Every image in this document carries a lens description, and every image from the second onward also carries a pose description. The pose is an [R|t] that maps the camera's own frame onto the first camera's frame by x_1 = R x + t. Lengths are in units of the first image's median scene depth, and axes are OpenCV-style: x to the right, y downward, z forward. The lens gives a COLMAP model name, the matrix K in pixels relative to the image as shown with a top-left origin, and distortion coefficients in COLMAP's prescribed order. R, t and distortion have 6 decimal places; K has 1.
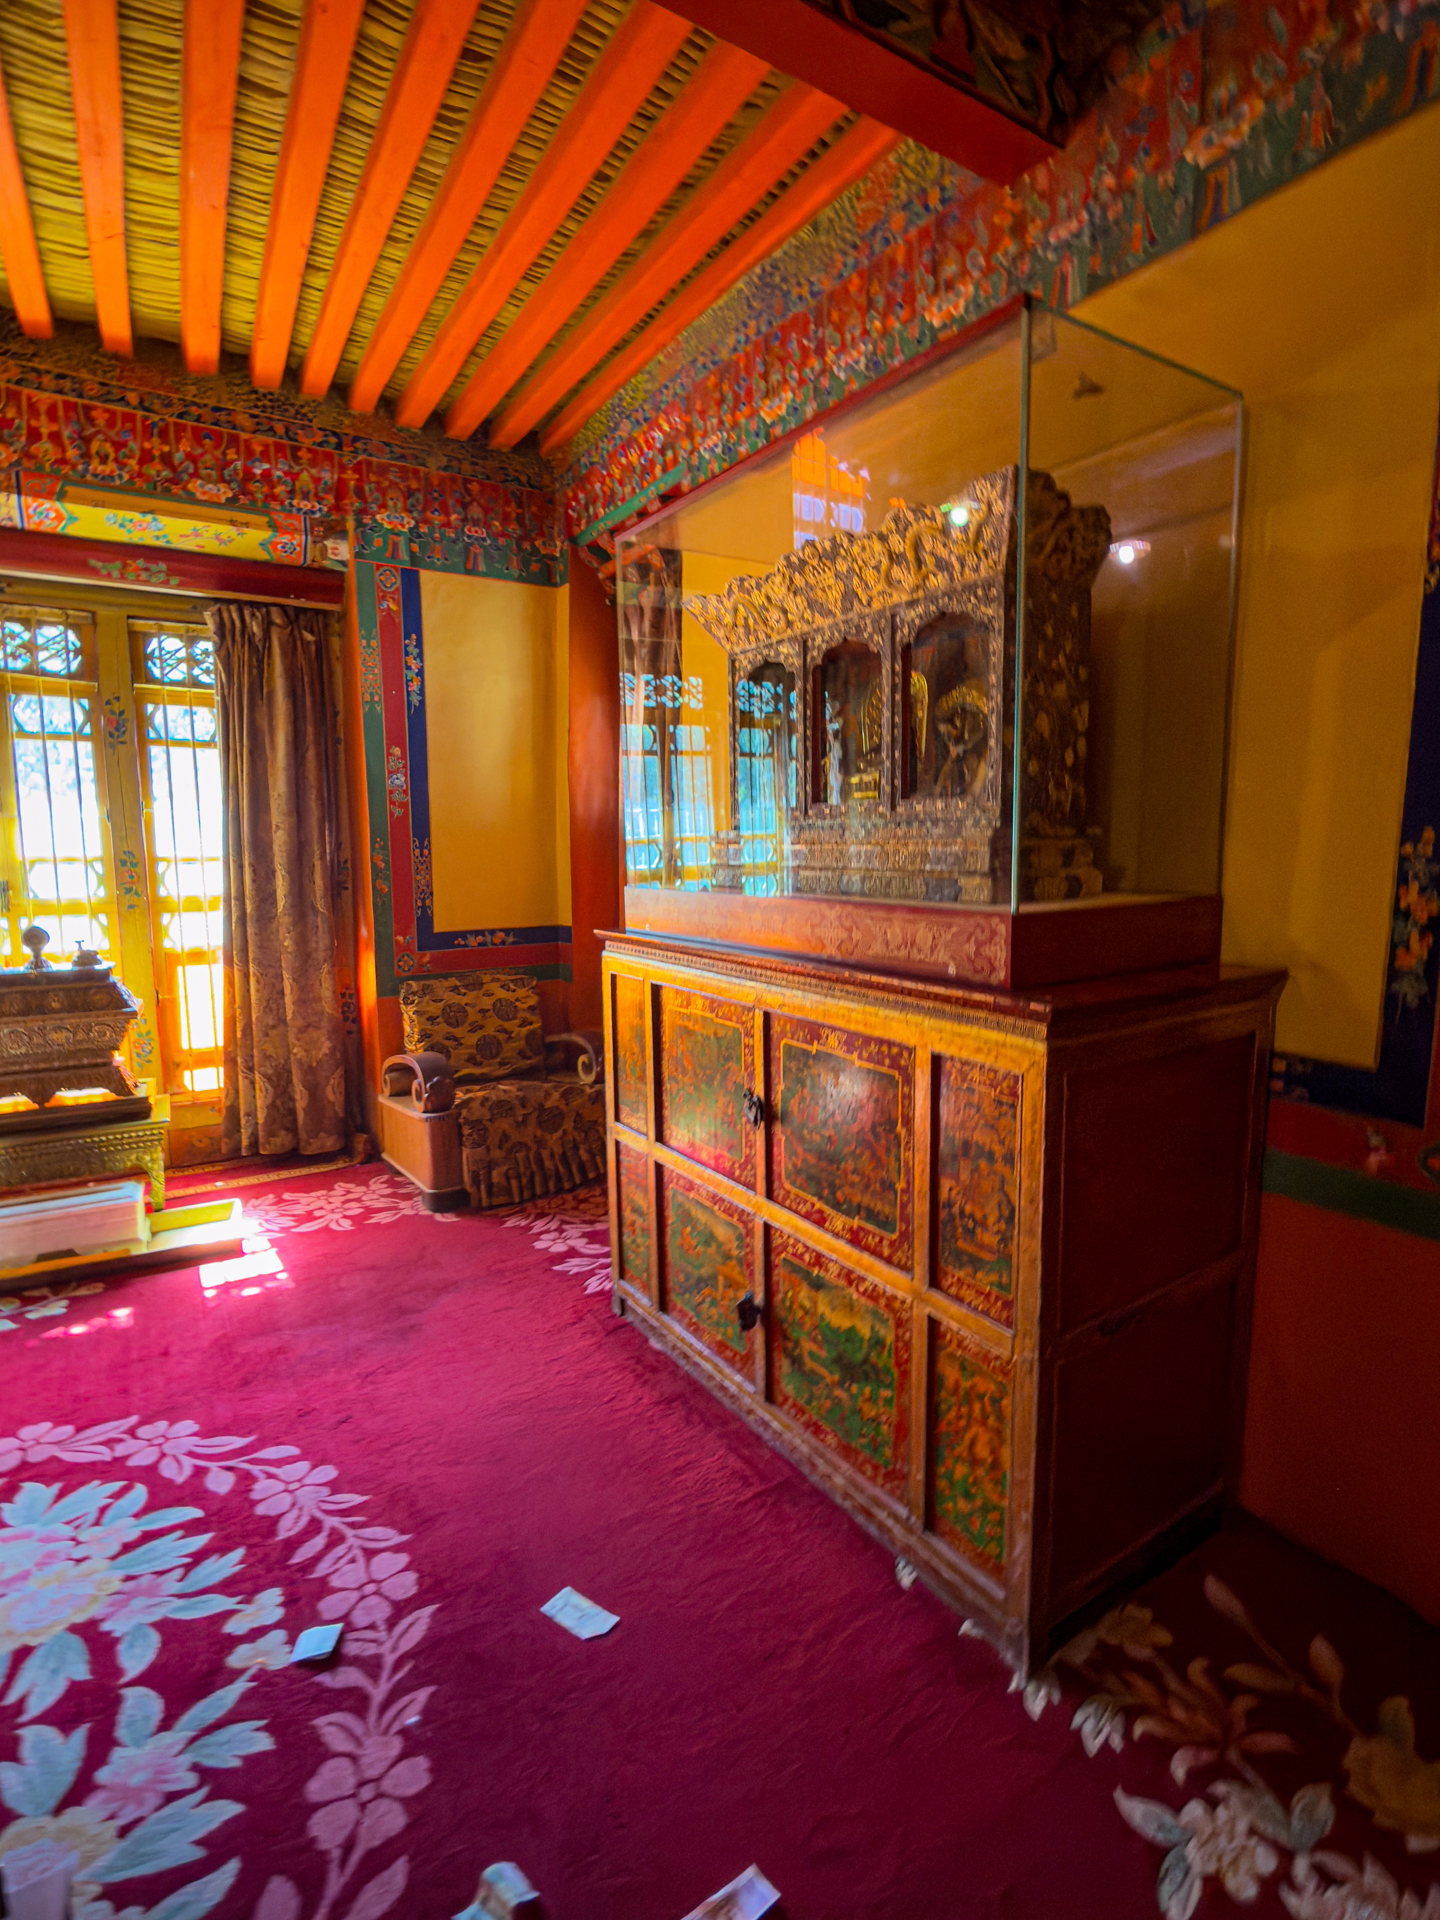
lens RADIAL K [[956.3, 0, 720.0], [0, 956.3, 960.0], [0, 0, 1]] dist [0.000576, 0.000292]
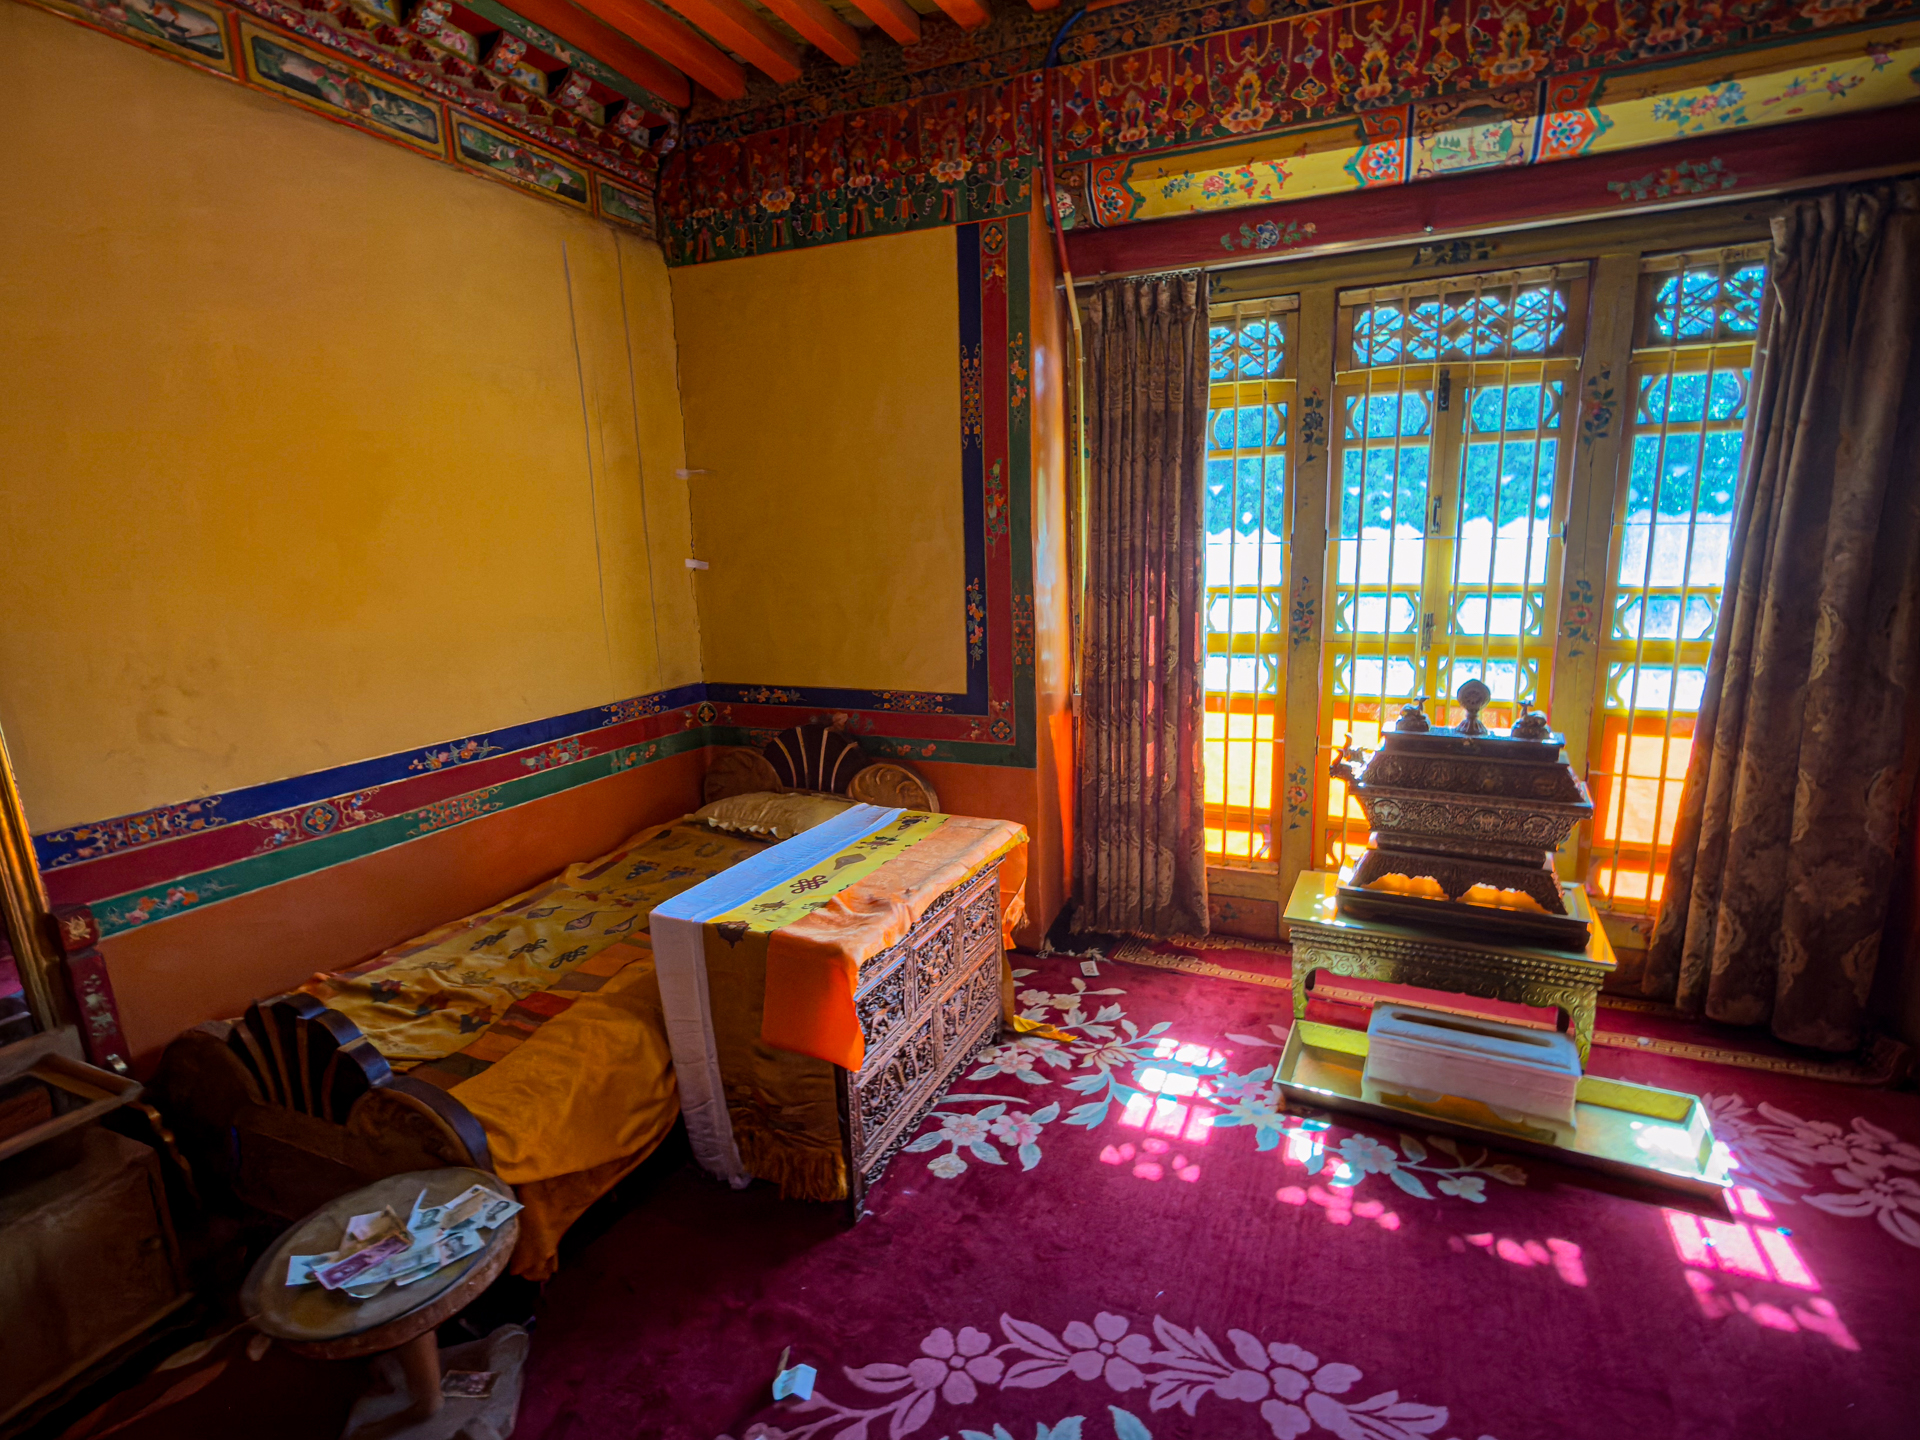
lens RADIAL K [[956.3, 0, 960.0], [0, 956.3, 720.0], [0, 0, 1]] dist [0.000576, 0.000292]
pose [[0.564286, 0.151446, -0.811570, -0.275980], [-0.073019, 0.988333, 0.133661, -0.072522], [0.822344, -0.016163, 0.568762, 0.165824]]
